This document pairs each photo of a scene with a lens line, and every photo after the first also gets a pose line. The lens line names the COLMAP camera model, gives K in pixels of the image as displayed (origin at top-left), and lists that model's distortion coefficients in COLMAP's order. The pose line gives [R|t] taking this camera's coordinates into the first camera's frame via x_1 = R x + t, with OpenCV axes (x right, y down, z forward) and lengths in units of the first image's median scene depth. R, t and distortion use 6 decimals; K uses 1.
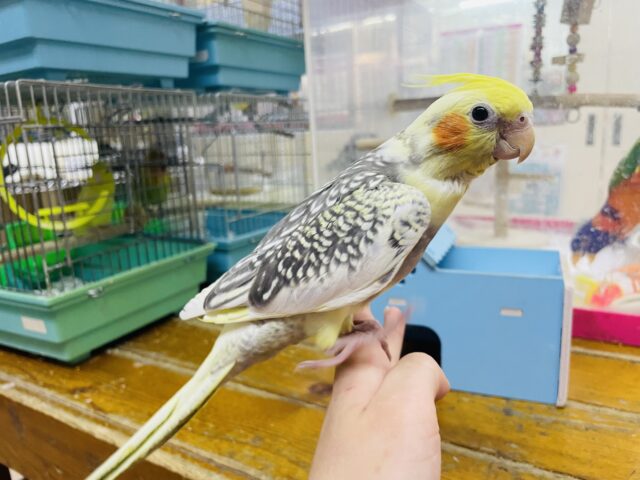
lens RADIAL K [[520.2, 0, 297.2], [0, 520.2, 240.0], [0, 0, 1]] dist [0.003989, -0.041553]
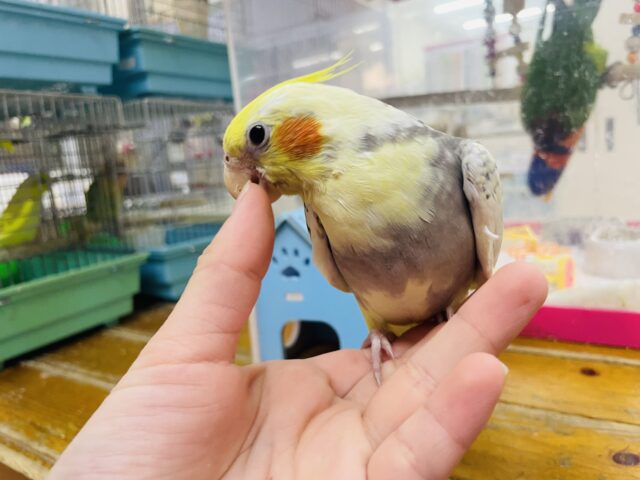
lens RADIAL K [[520.2, 0, 297.2], [0, 520.2, 240.0], [0, 0, 1]] dist [0.003989, -0.041553]
pose [[0.997793, -0.032841, -0.057719, 0.198186], [0.028699, 0.997050, -0.071183, 0.067145], [0.059887, 0.069369, 0.995792, 0.059093]]
